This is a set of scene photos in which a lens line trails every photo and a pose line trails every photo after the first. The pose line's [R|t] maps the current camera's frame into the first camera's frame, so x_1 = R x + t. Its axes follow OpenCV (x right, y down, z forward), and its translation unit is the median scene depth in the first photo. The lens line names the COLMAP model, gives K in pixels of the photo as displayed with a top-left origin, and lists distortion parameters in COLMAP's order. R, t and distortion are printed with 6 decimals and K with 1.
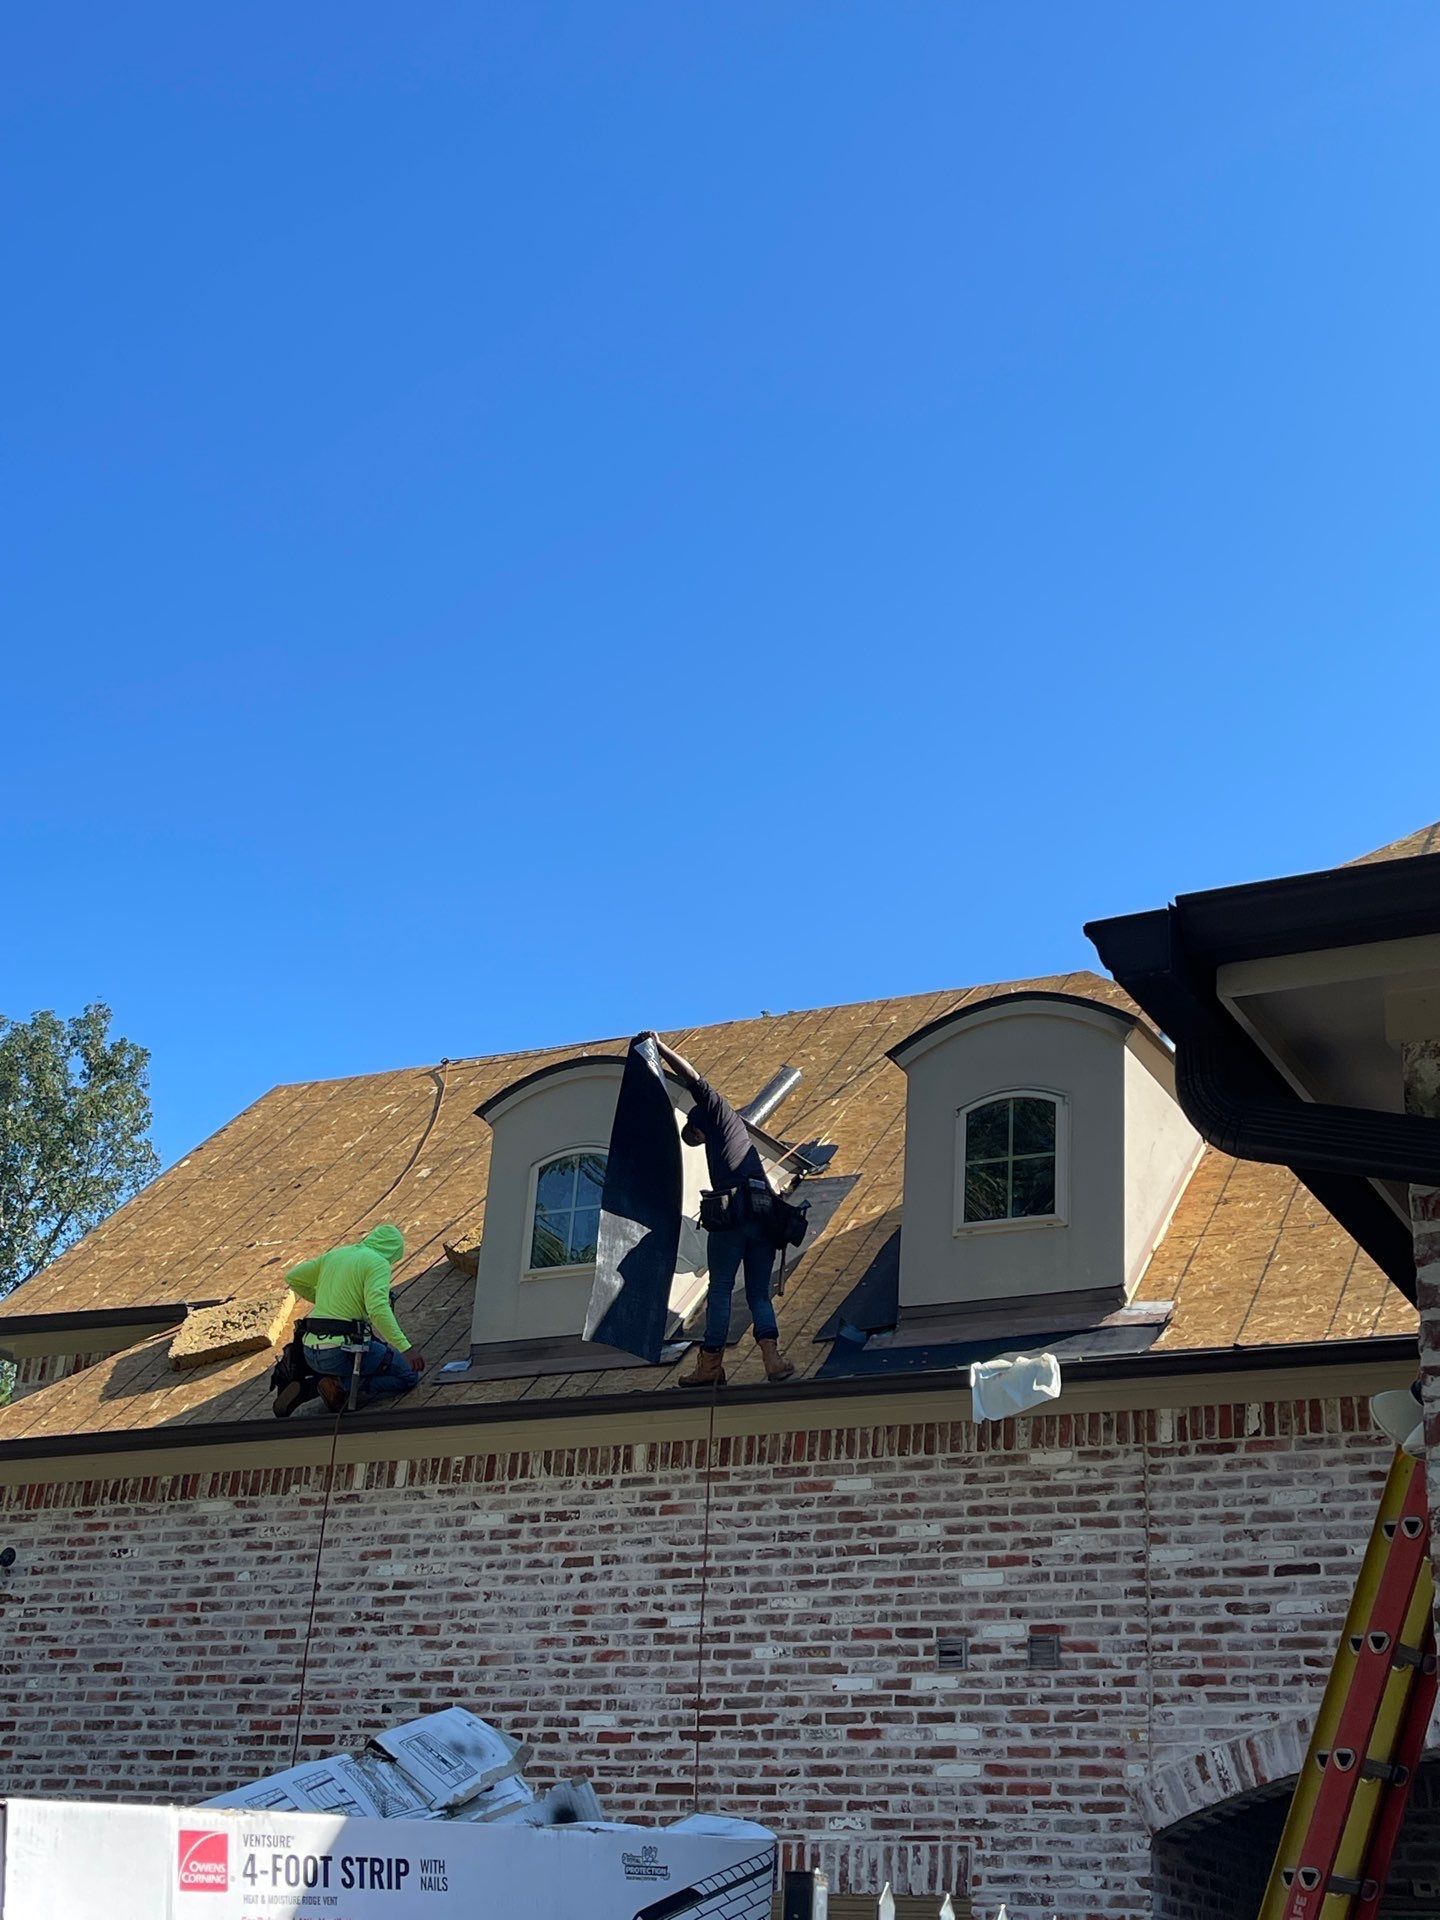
lens RADIAL K [[2090.7, 0, 720.0], [0, 2090.7, 960.0], [0, 0, 1]] dist [0.020440, -0.062925]
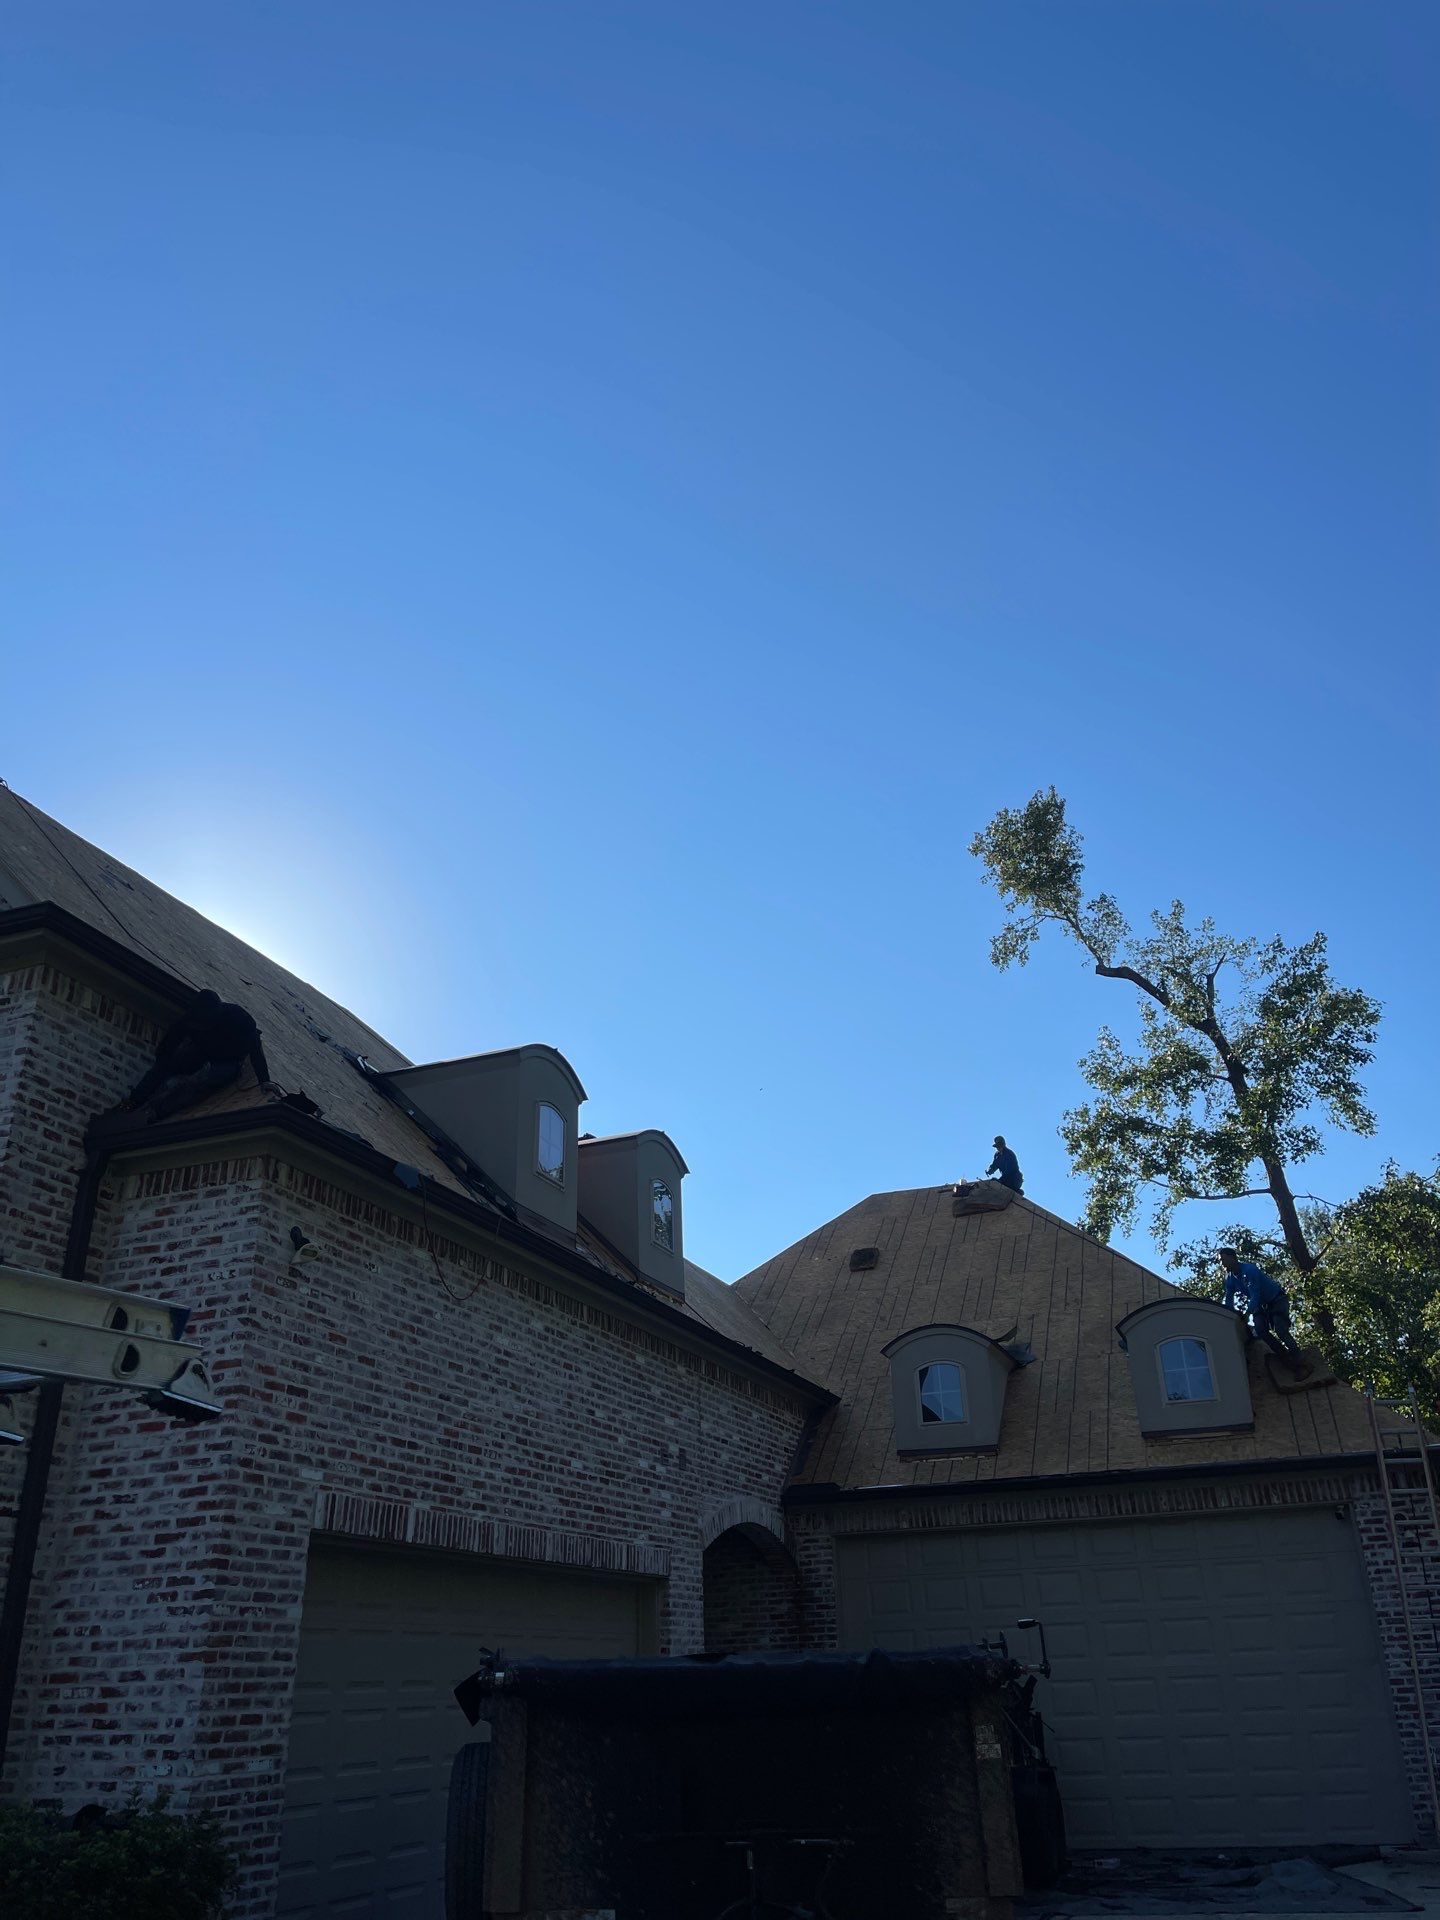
lens RADIAL K [[1458.6, 0, 714.0], [0, 1458.6, 931.8], [0, 0, 1]] dist [-0.005325, -0.032941]
pose [[-0.049961, 0.452028, 0.890604, -1.167248], [-0.355019, 0.825442, -0.438871, 0.439481], [-0.933523, -0.338108, 0.119238, 0.822836]]
